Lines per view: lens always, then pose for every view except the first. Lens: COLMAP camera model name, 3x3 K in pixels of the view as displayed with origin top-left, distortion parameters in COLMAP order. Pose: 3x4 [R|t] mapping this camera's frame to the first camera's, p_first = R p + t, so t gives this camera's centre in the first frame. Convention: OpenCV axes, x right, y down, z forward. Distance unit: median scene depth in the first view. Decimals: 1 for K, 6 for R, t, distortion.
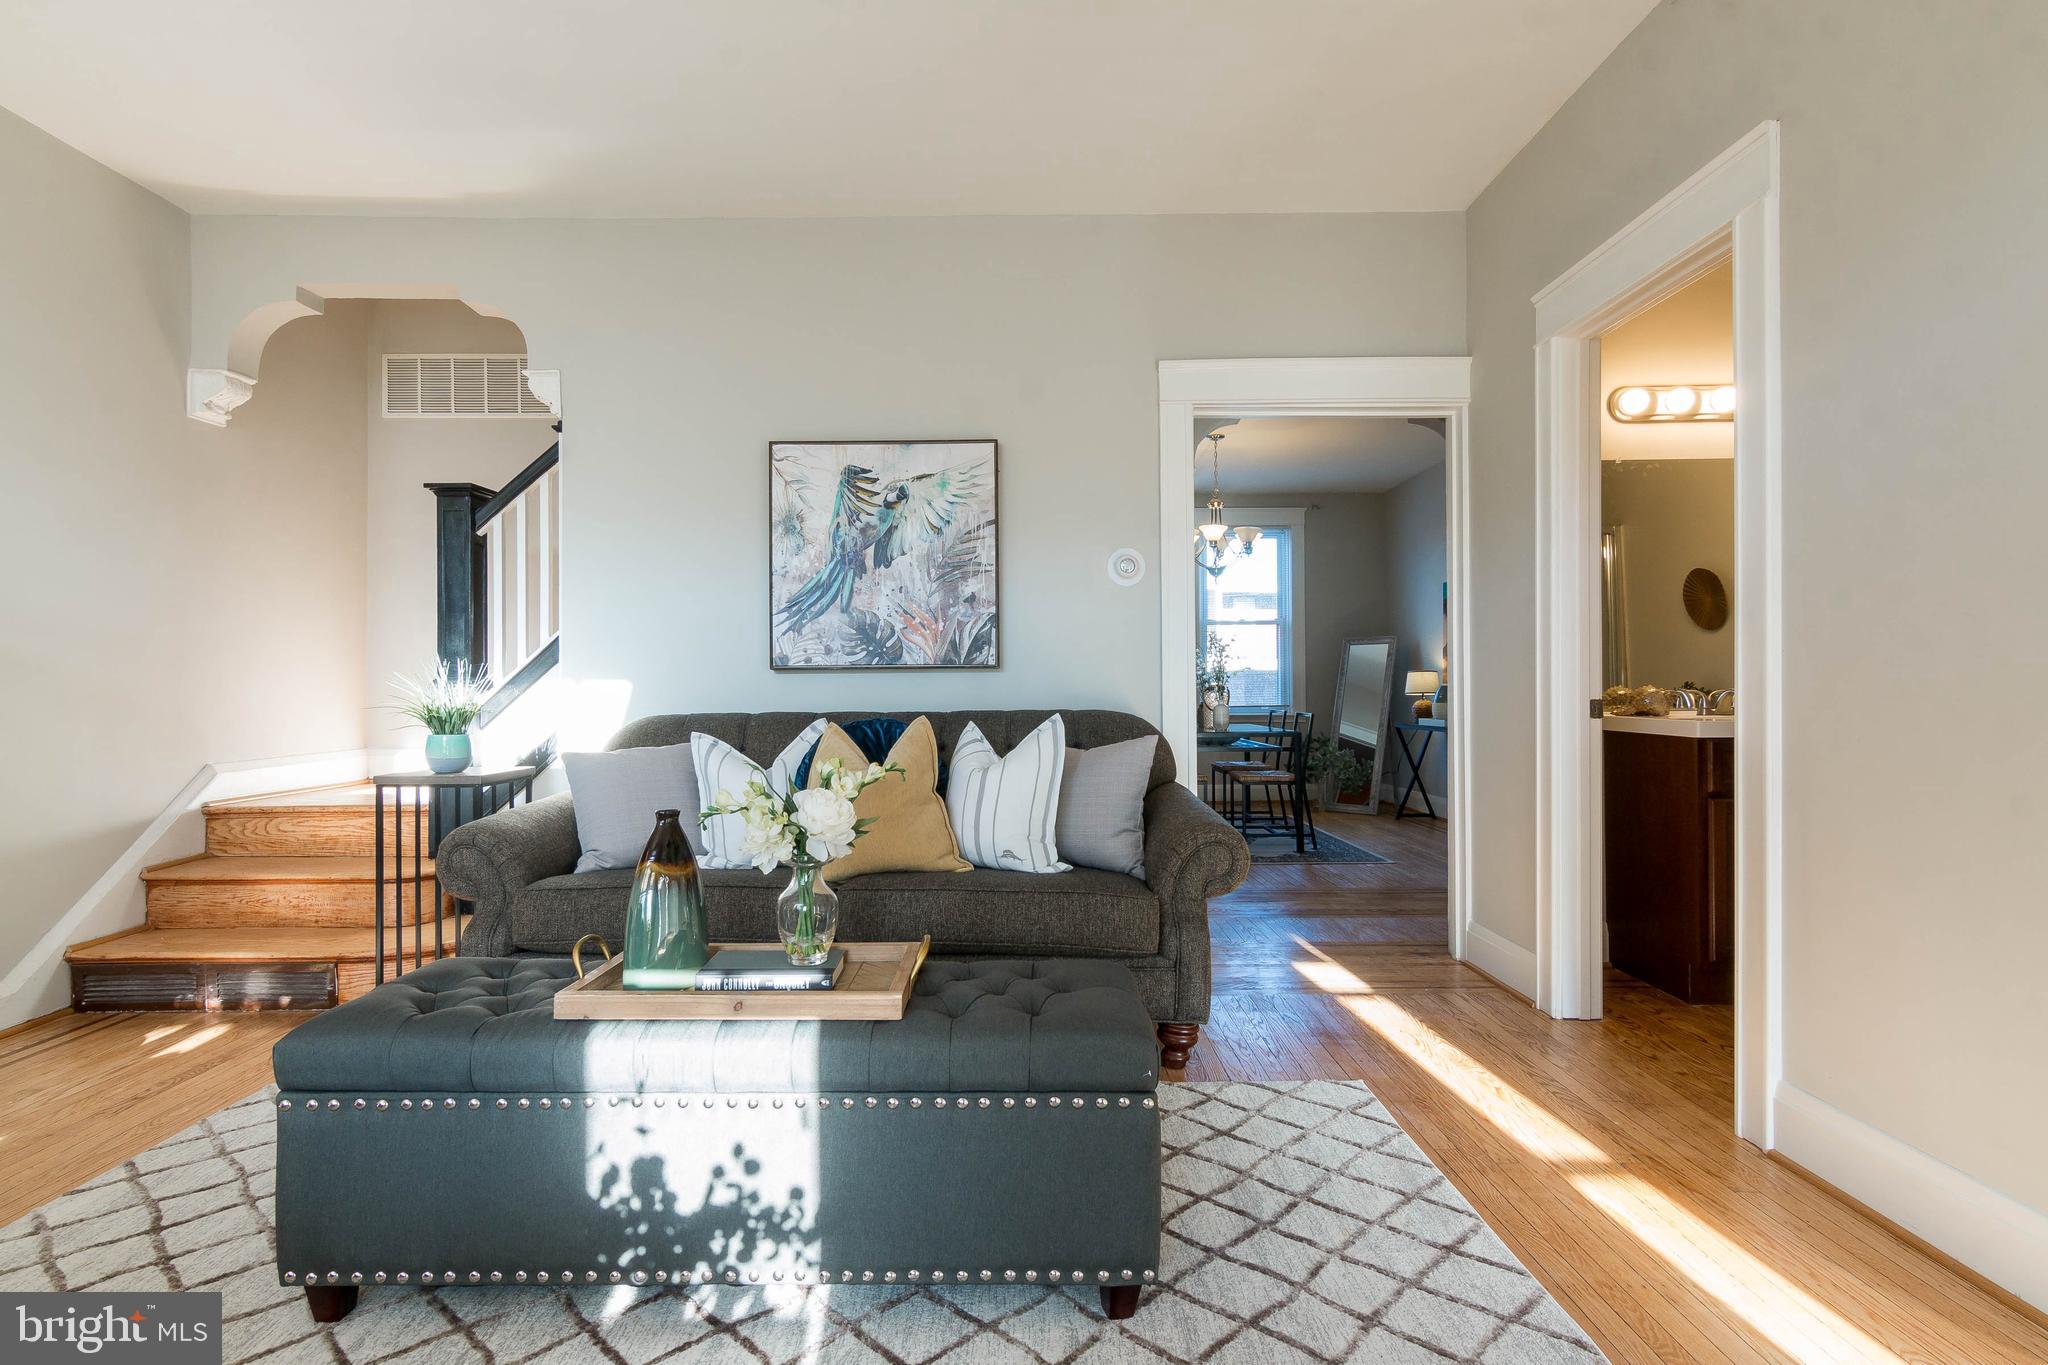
lens RADIAL K [[1013.9, 0, 1017.1], [0, 1013.9, 687.2], [0, 0, 1]] dist [0.002530, 0.000324]
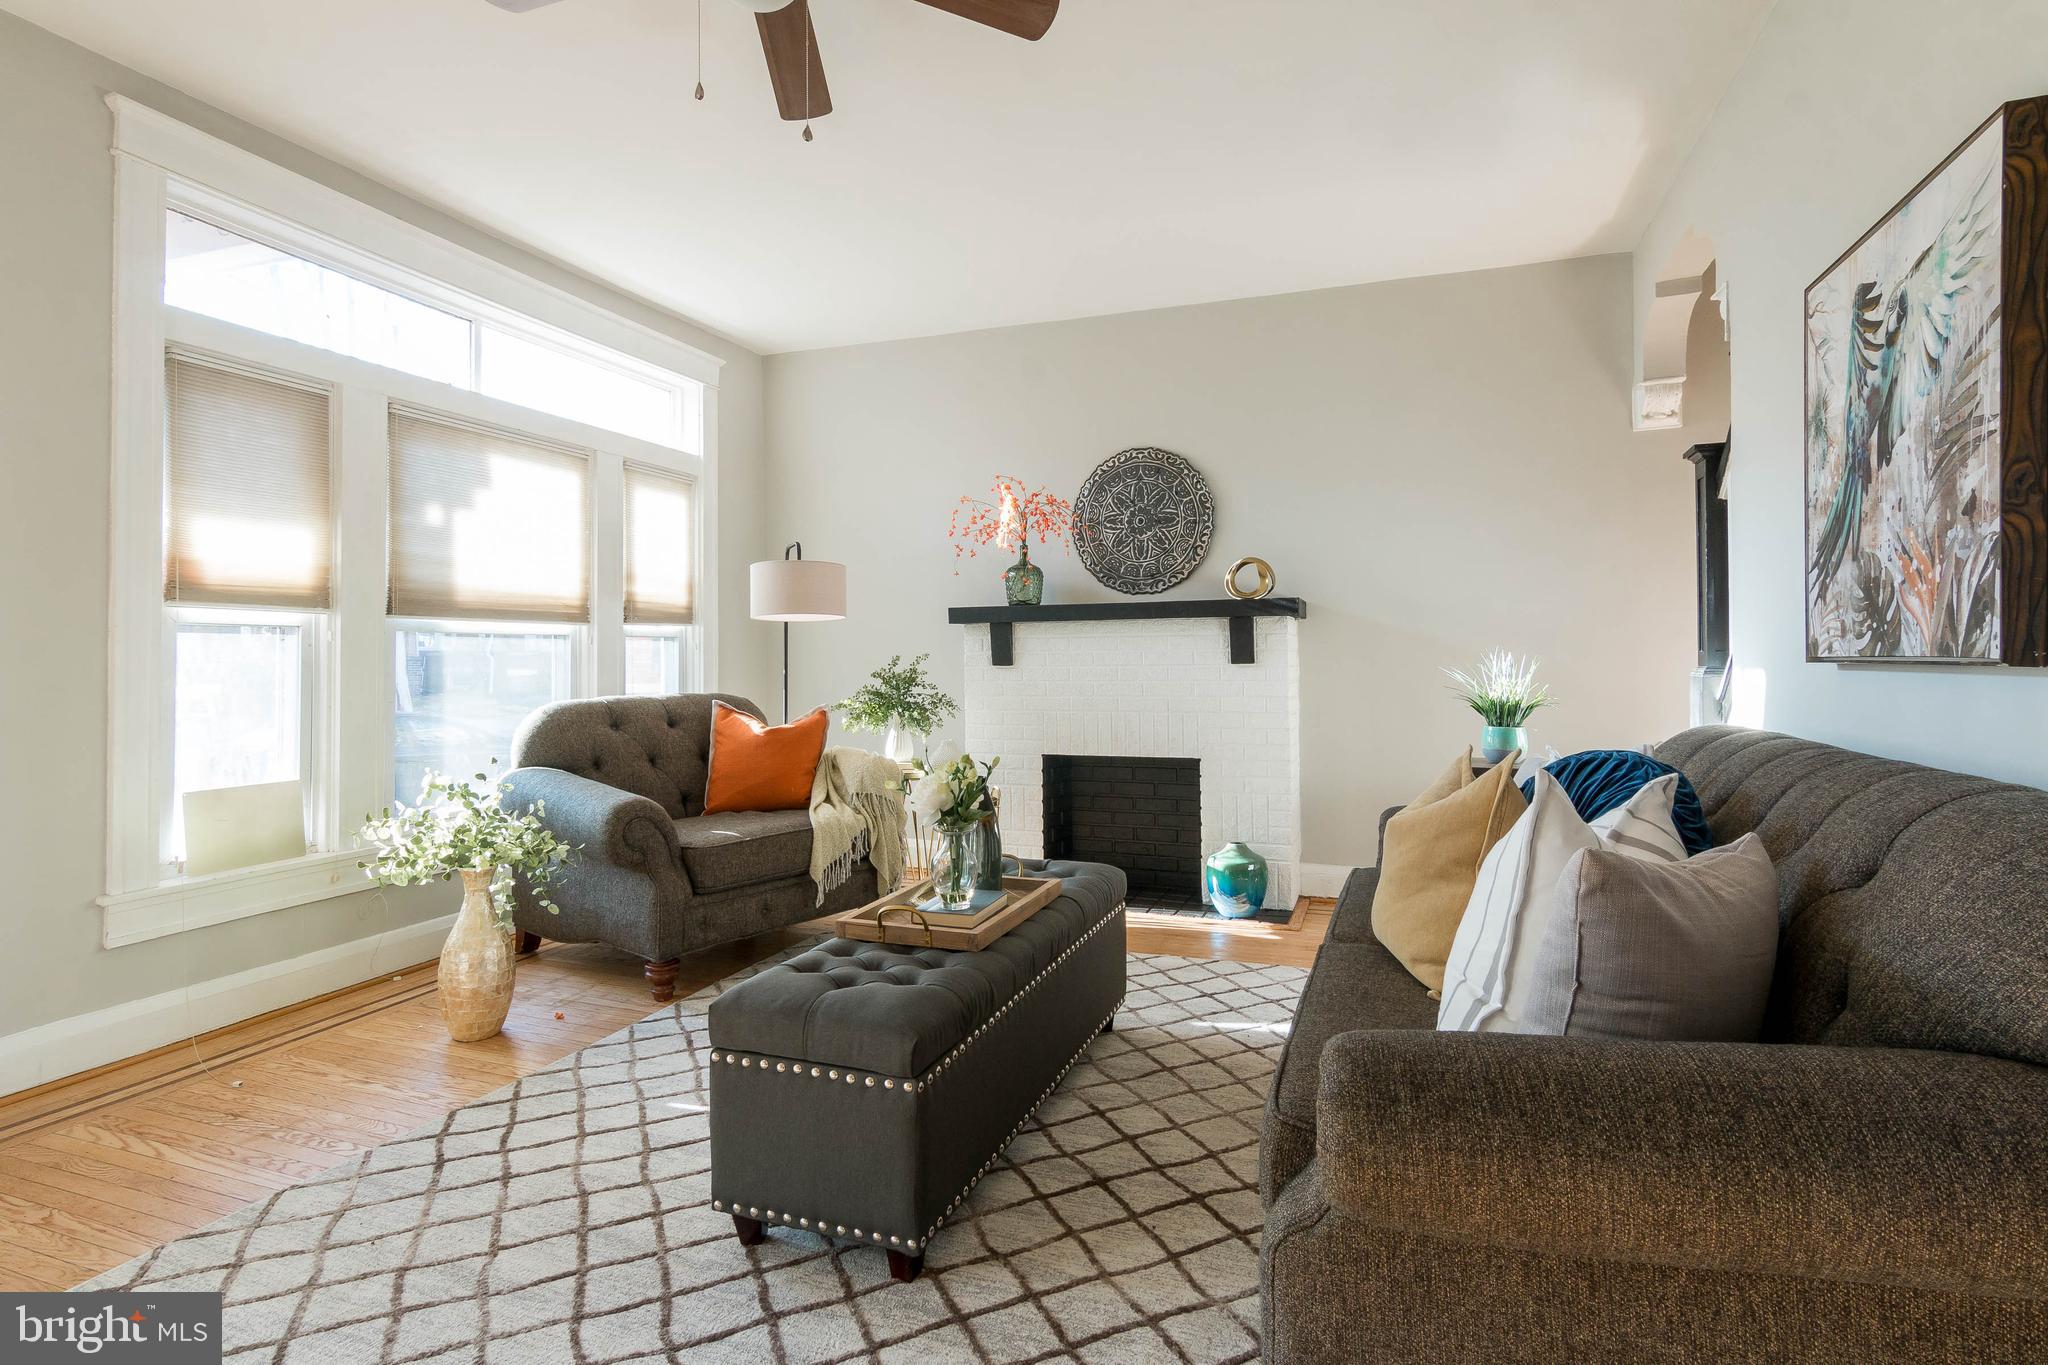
lens RADIAL K [[1044.5, 0, 1031.7], [0, 1044.5, 645.1], [0, 0, 1]] dist [0.002475, 0.000974]
pose [[-0.341433, -0.002767, -0.939902, 0.508494], [0.008301, 0.999948, -0.005960, -0.028288], [0.939869, -0.009837, -0.341393, 0.775982]]
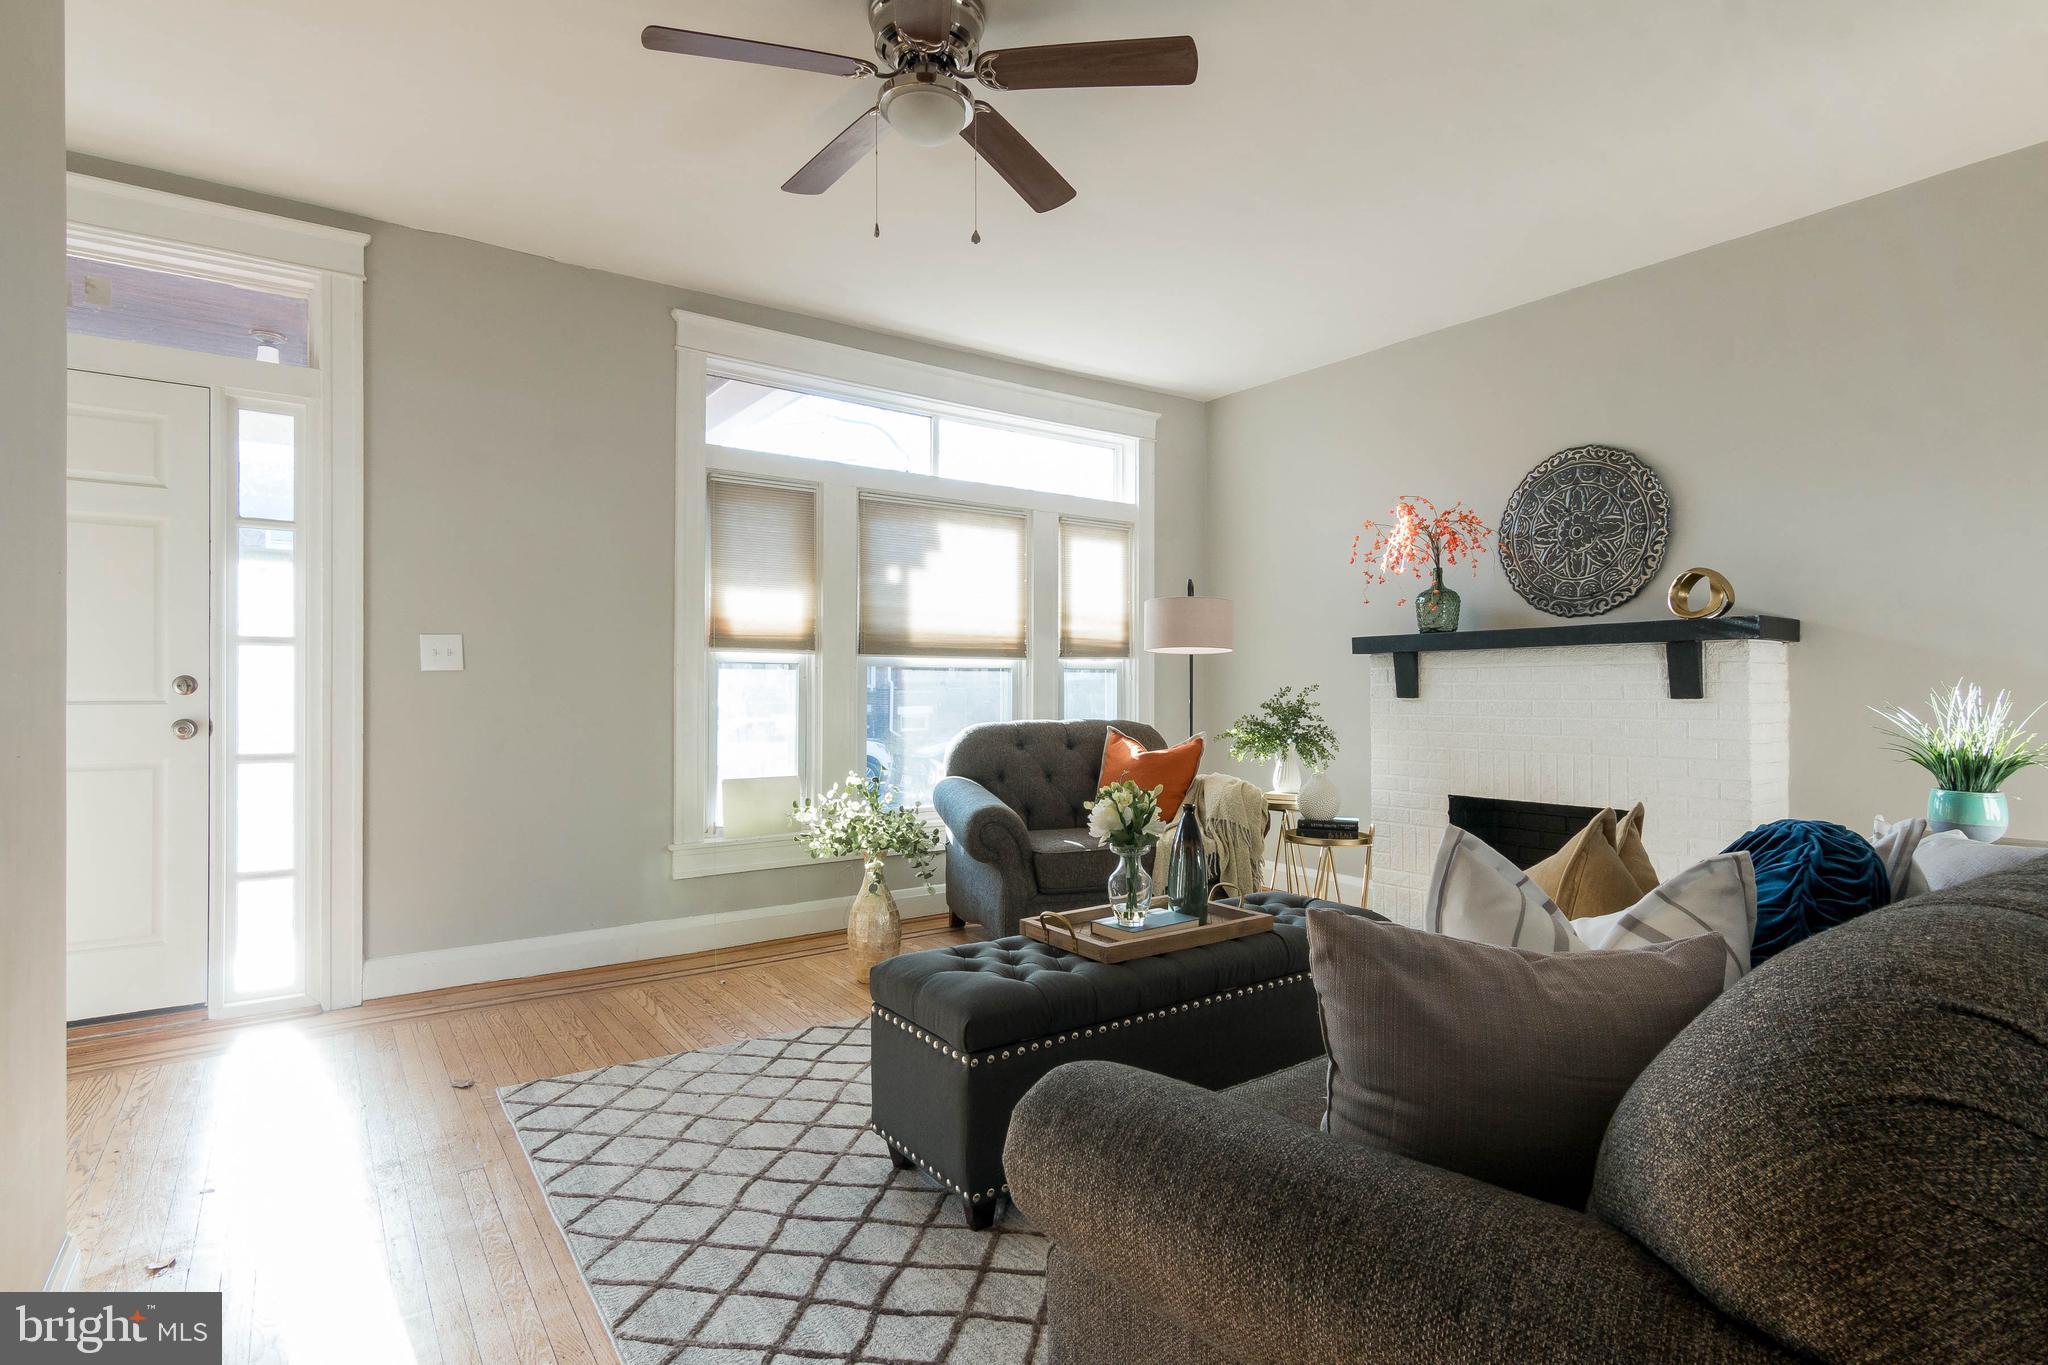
lens RADIAL K [[1036.3, 0, 1024.0], [0, 1036.3, 682.5], [0, 0, 1]] dist [0.003273, 0.000678]
pose [[-0.814474, 0.003035, -0.580192, 0.365039], [0.005589, 0.999981, -0.002616, -0.027984], [0.580173, -0.005373, -0.814476, 1.033795]]
